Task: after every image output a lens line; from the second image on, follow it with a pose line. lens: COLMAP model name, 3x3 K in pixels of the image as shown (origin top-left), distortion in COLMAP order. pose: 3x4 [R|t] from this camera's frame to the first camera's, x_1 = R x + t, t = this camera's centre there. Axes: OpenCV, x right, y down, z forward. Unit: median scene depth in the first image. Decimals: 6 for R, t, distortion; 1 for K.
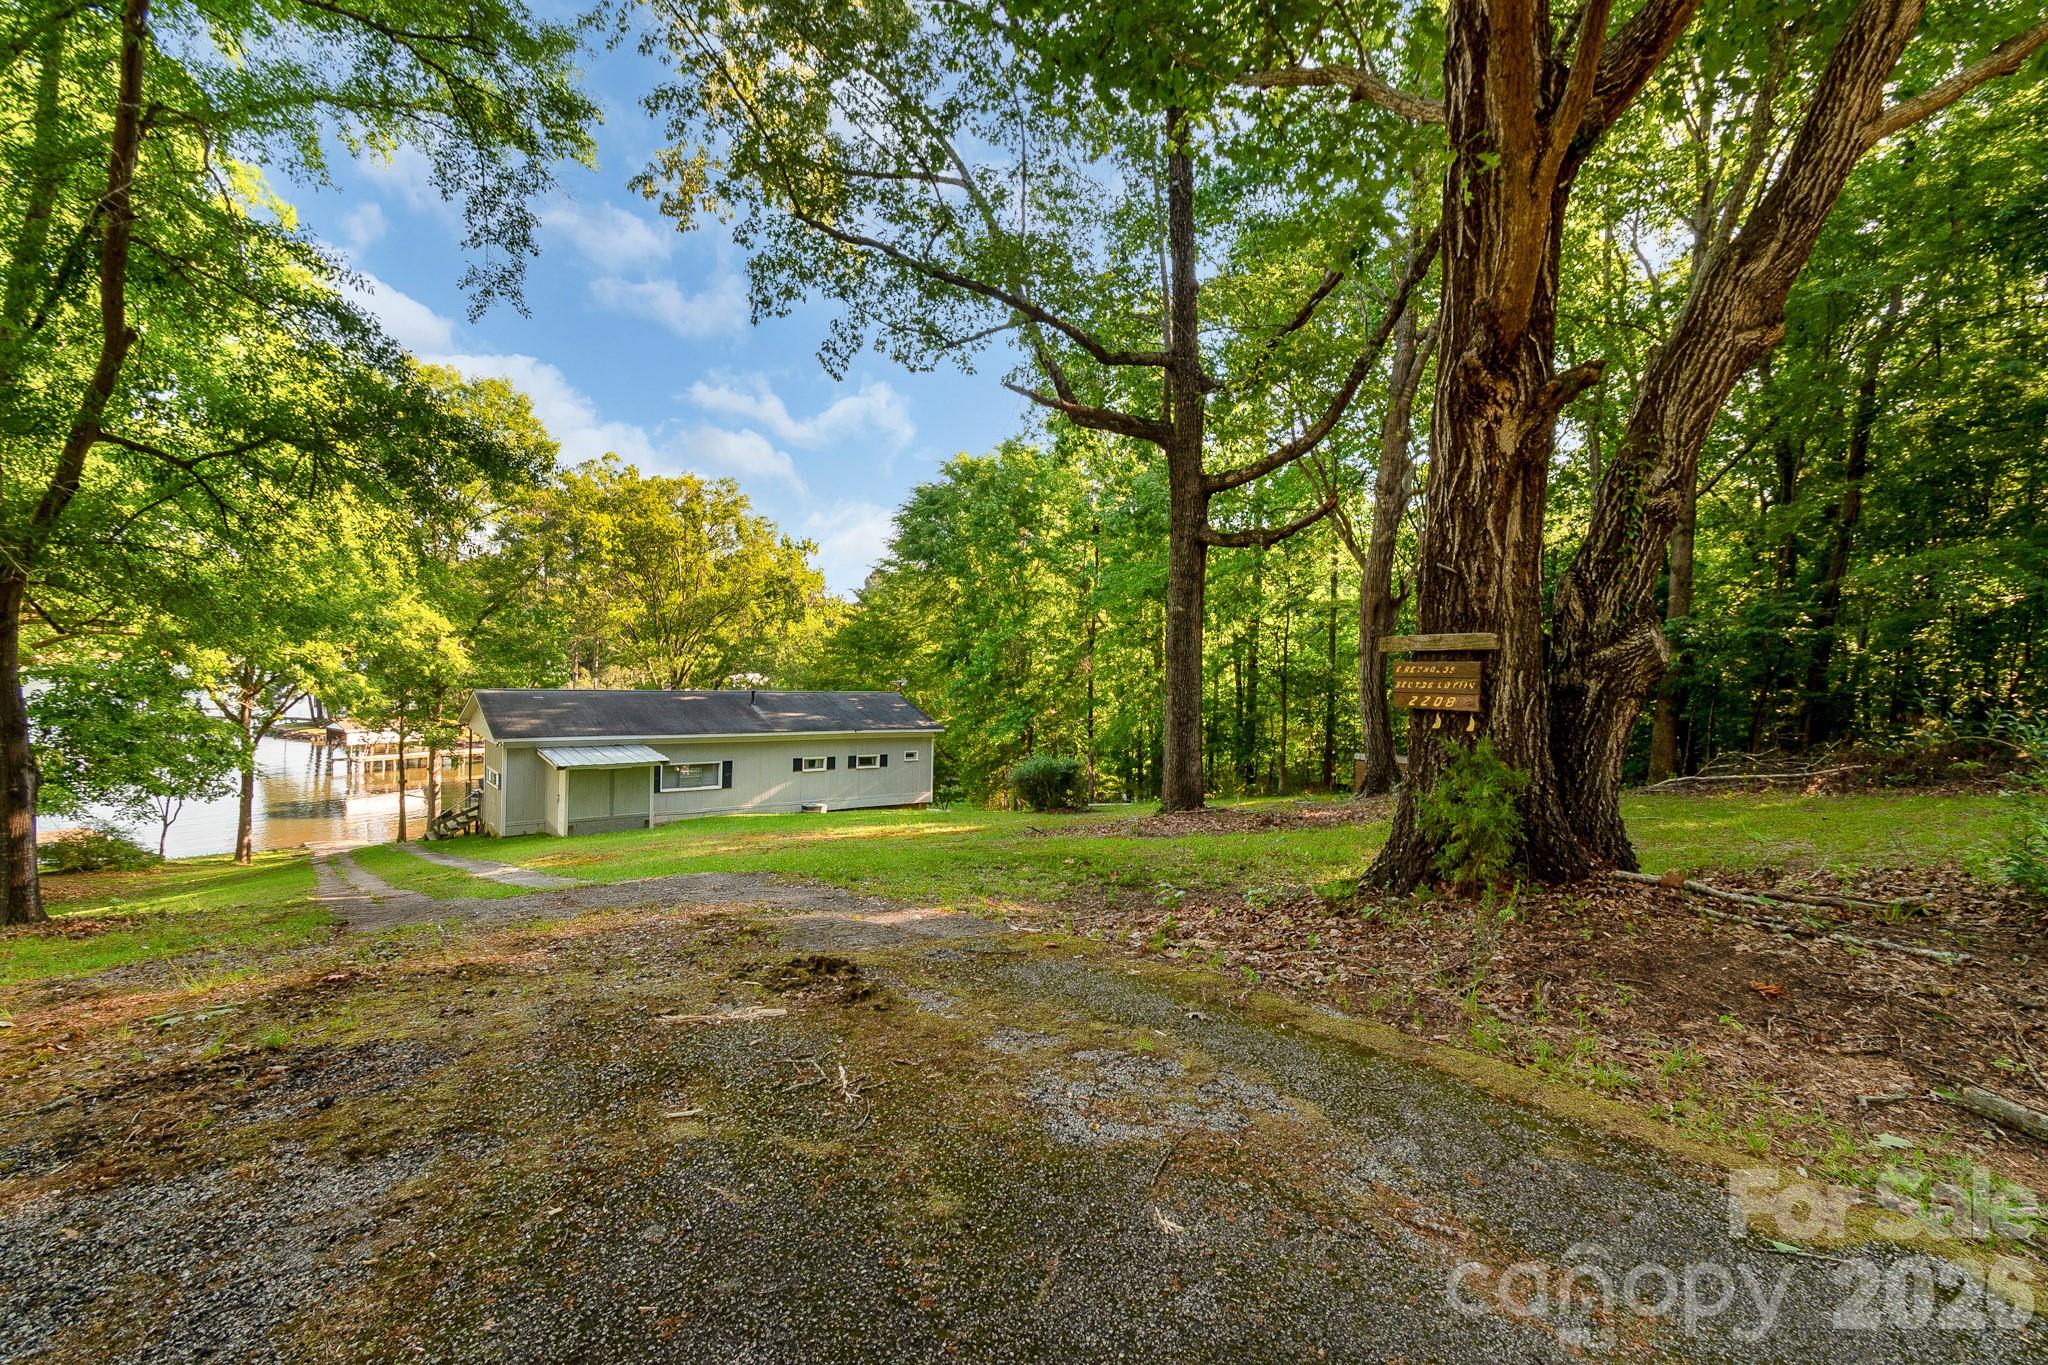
lens RADIAL K [[909.9, 0, 1007.6], [0, 909.9, 685.0], [0, 0, 1]] dist [0.002563, 0.000288]
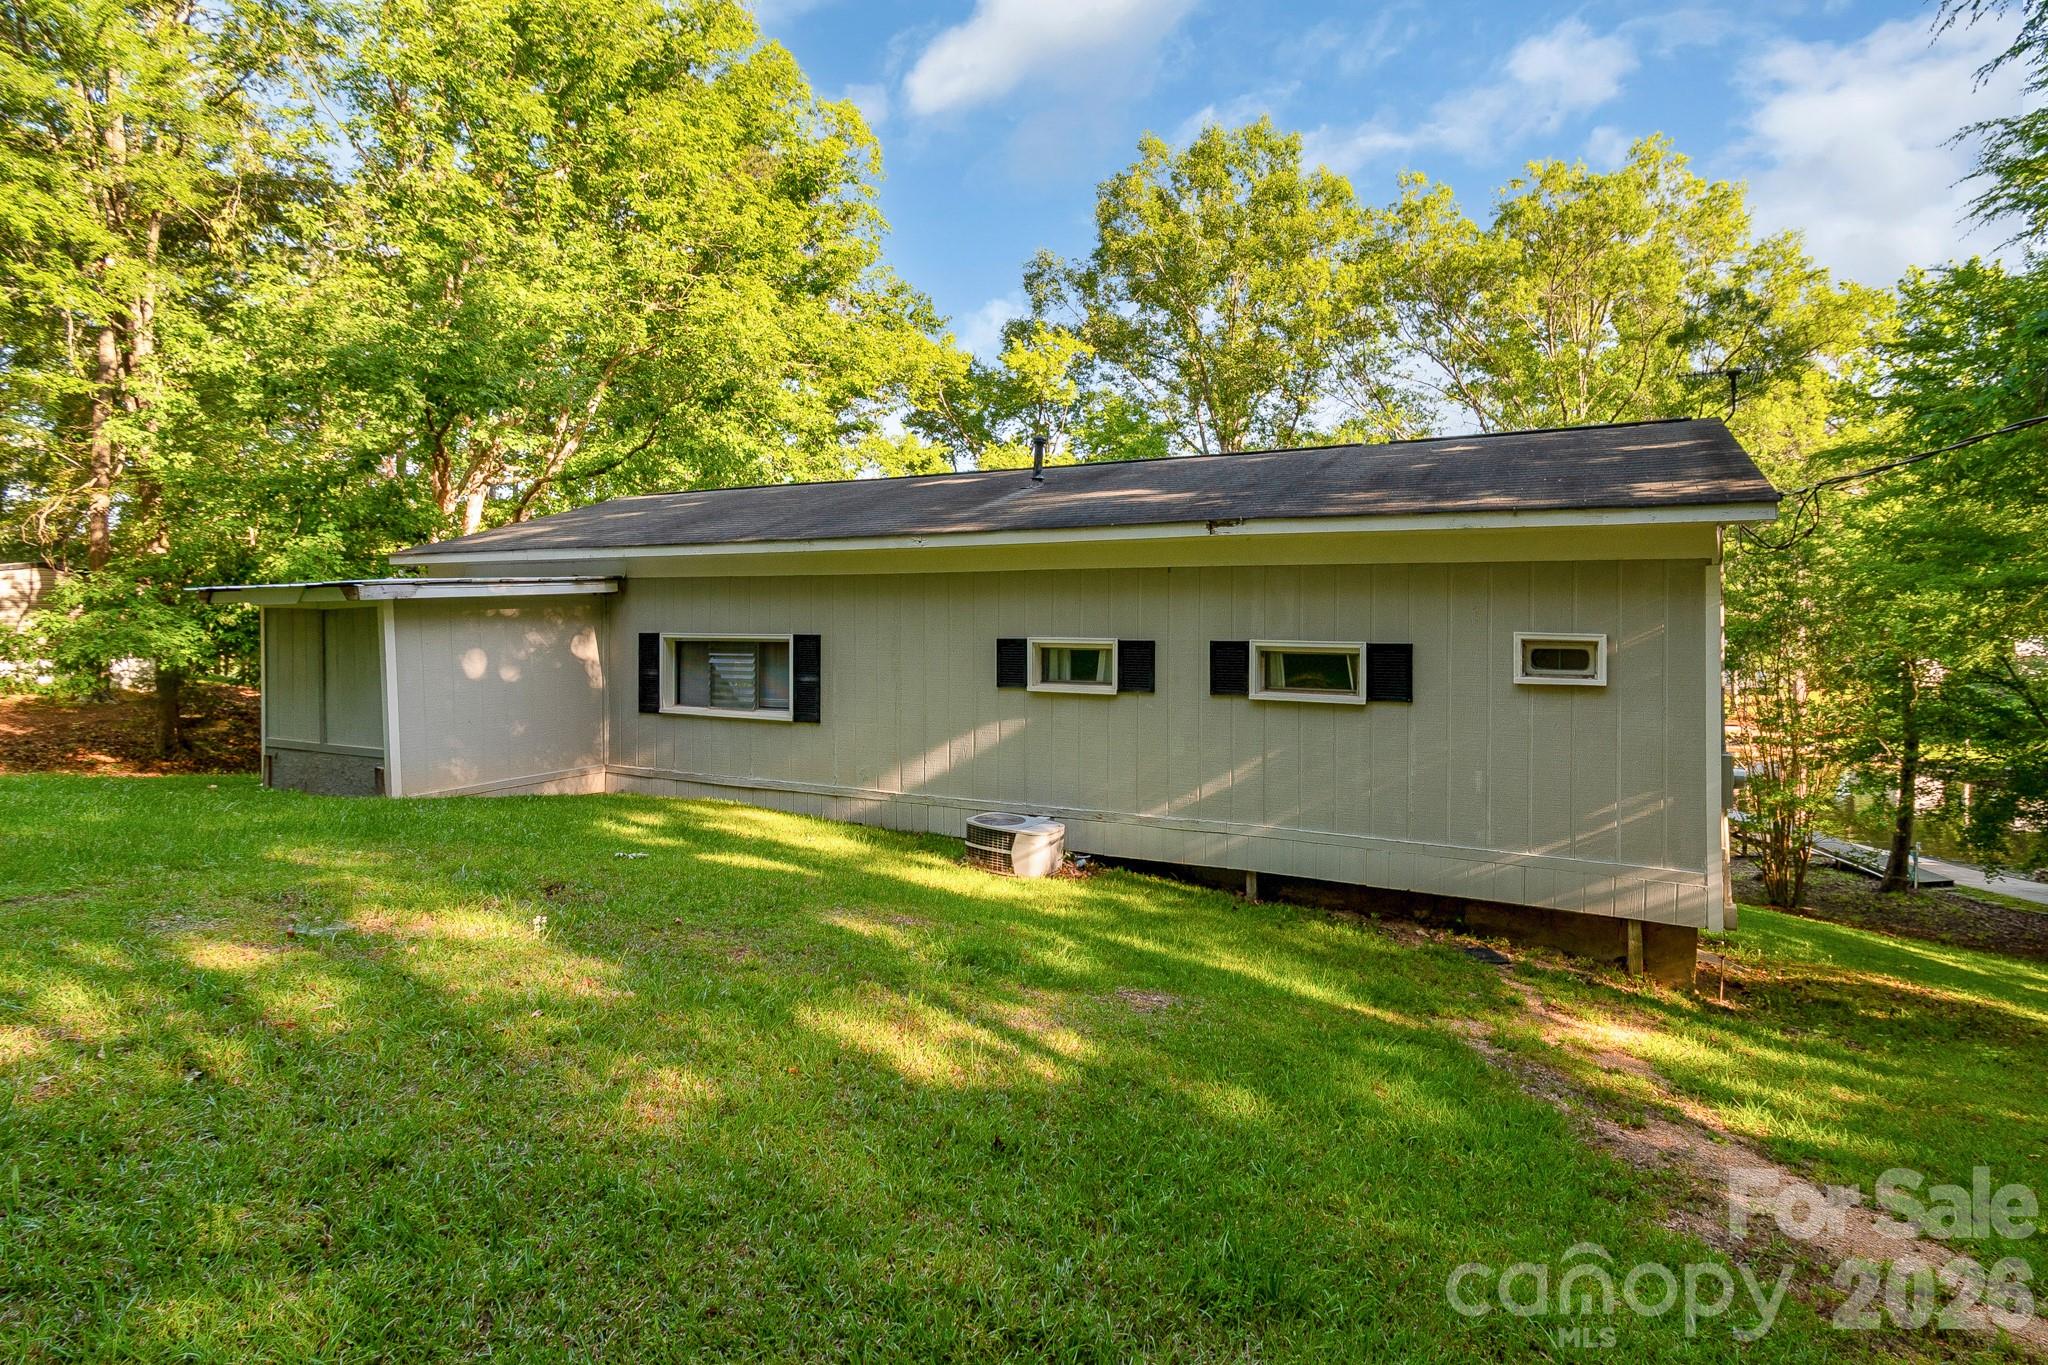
lens RADIAL K [[899.8, 0, 1207.3], [0, 899.8, 610.4], [0, 0, 1]] dist [-0.017779, -0.000180]
pose [[0.462425, -0.026491, -0.886262, 0.020020], [0.001871, 0.999581, -0.028902, 0.060664], [0.886656, 0.011707, 0.462281, 0.707297]]
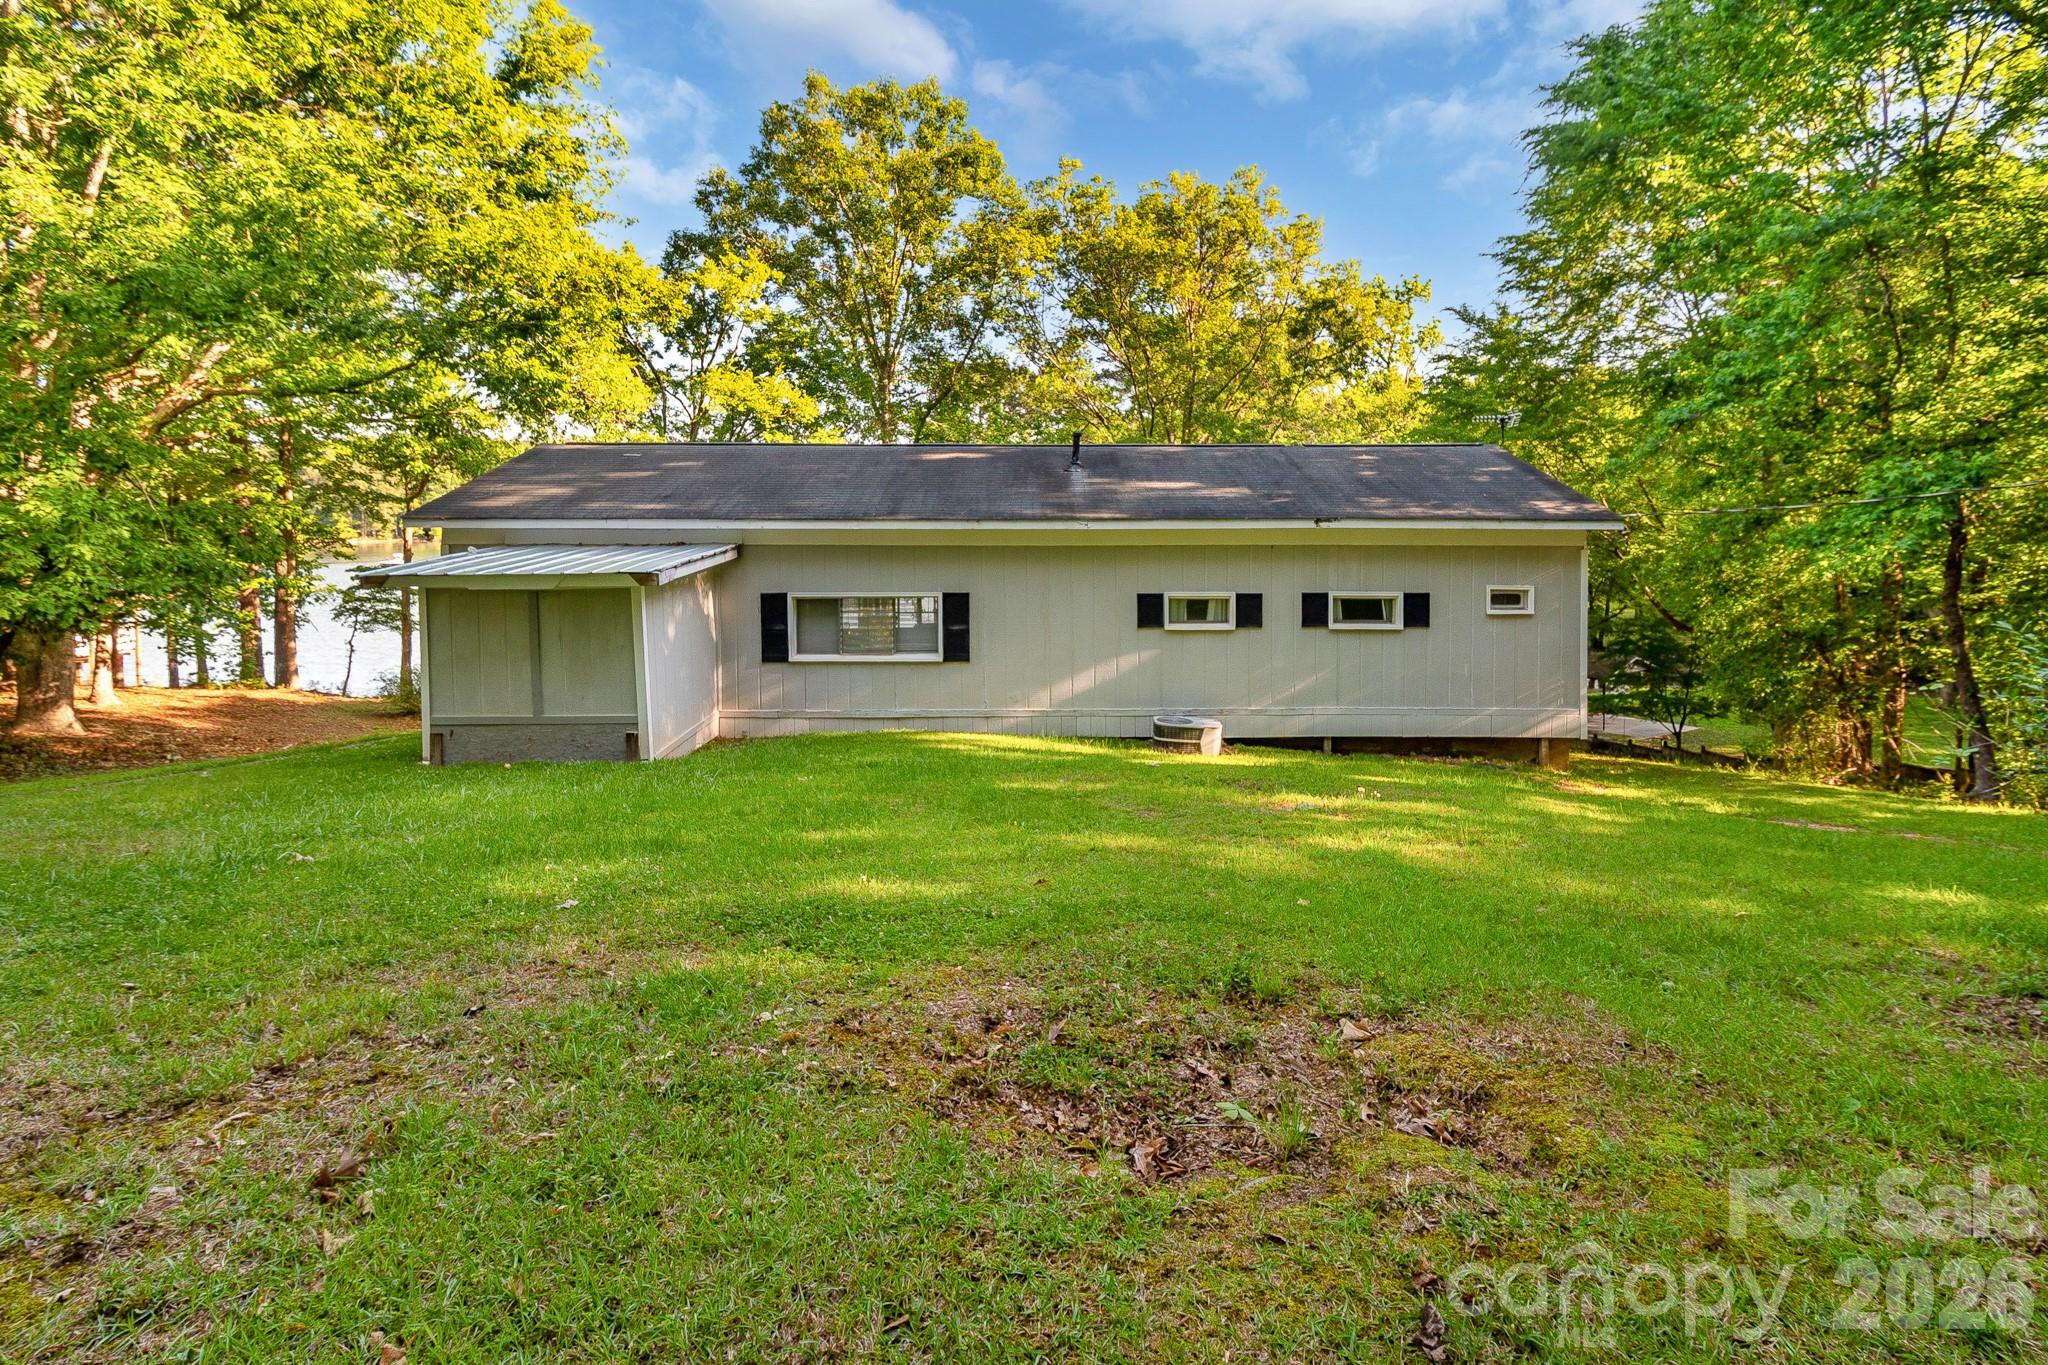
lens RADIAL K [[973.8, 0, 1020.0], [0, 973.8, 544.8], [0, 0, 1]] dist [0.003798, 0.000354]
pose [[0.779258, -0.015563, -0.626510, -0.016255], [0.011072, 0.999877, -0.011065, 0.048985], [0.626605, 0.001686, 0.779335, 0.497946]]
